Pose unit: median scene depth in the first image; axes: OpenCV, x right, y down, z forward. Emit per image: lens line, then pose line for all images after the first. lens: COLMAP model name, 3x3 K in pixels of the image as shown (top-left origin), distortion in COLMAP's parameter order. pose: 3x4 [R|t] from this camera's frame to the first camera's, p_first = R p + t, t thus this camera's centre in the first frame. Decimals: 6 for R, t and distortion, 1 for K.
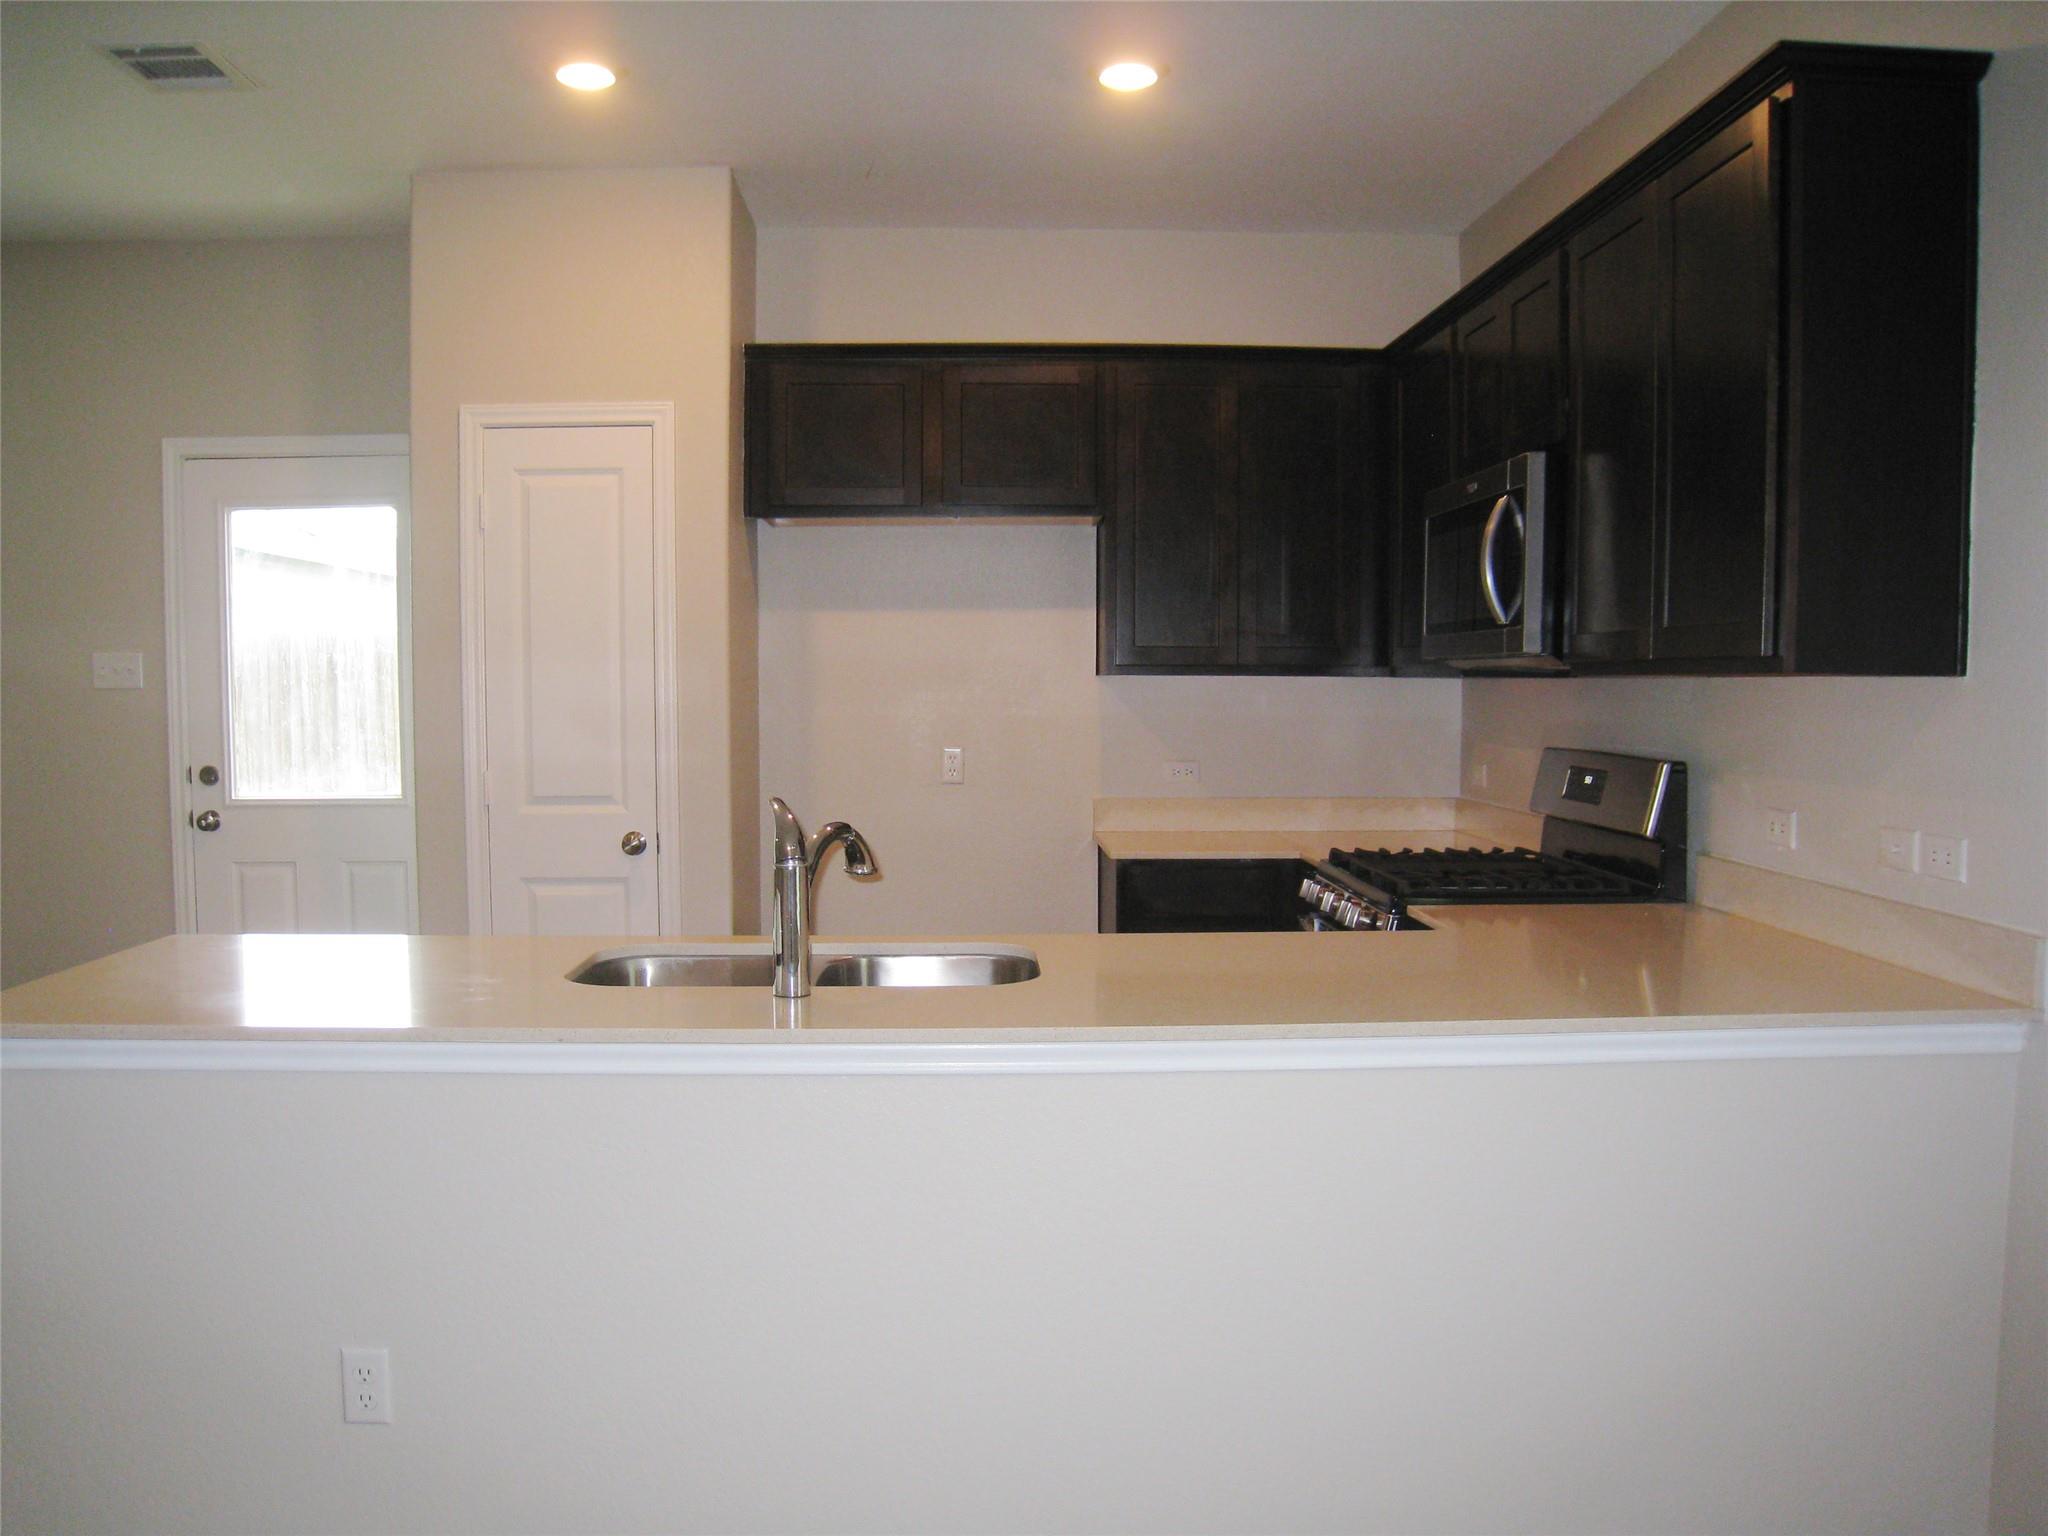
lens RADIAL K [[1616.7, 0, 1024.0], [0, 1616.7, 768.0], [0, 0, 1]] dist [-0.163744, 0.109184]
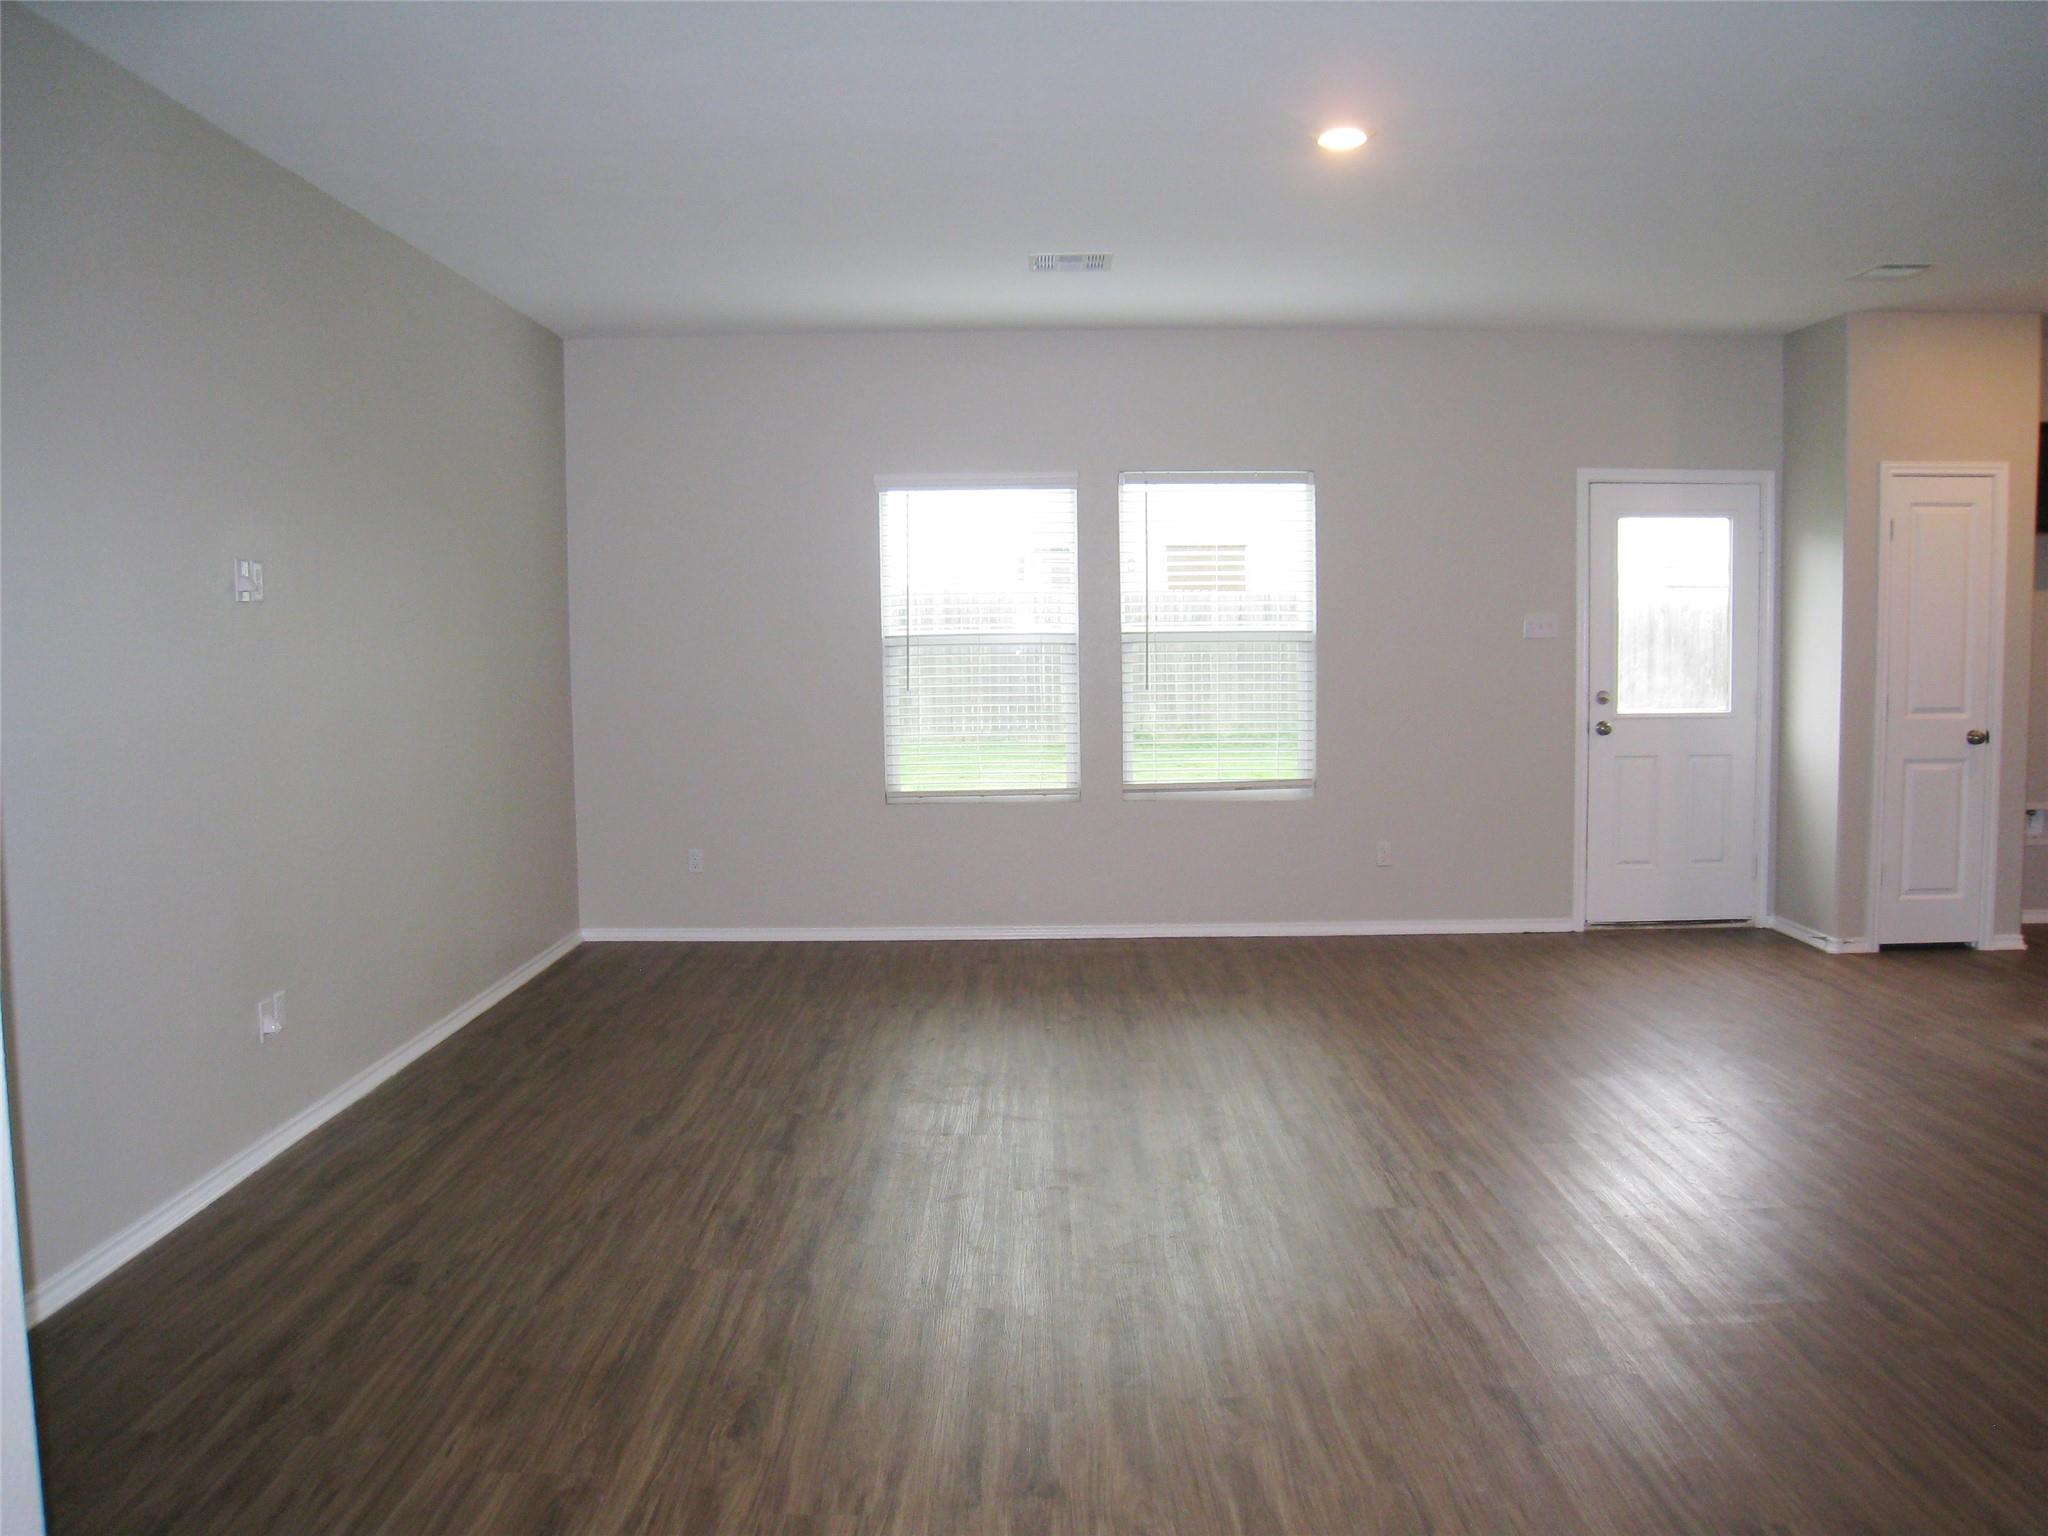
lens RADIAL K [[1616.7, 0, 1024.0], [0, 1616.7, 768.0], [0, 0, 1]] dist [-0.163744, 0.109184]
pose [[0.999326, -0.003695, -0.036528, -1.011798], [0.004728, 0.999590, 0.028250, 0.026449], [0.036408, -0.028404, 0.998933, -0.519408]]
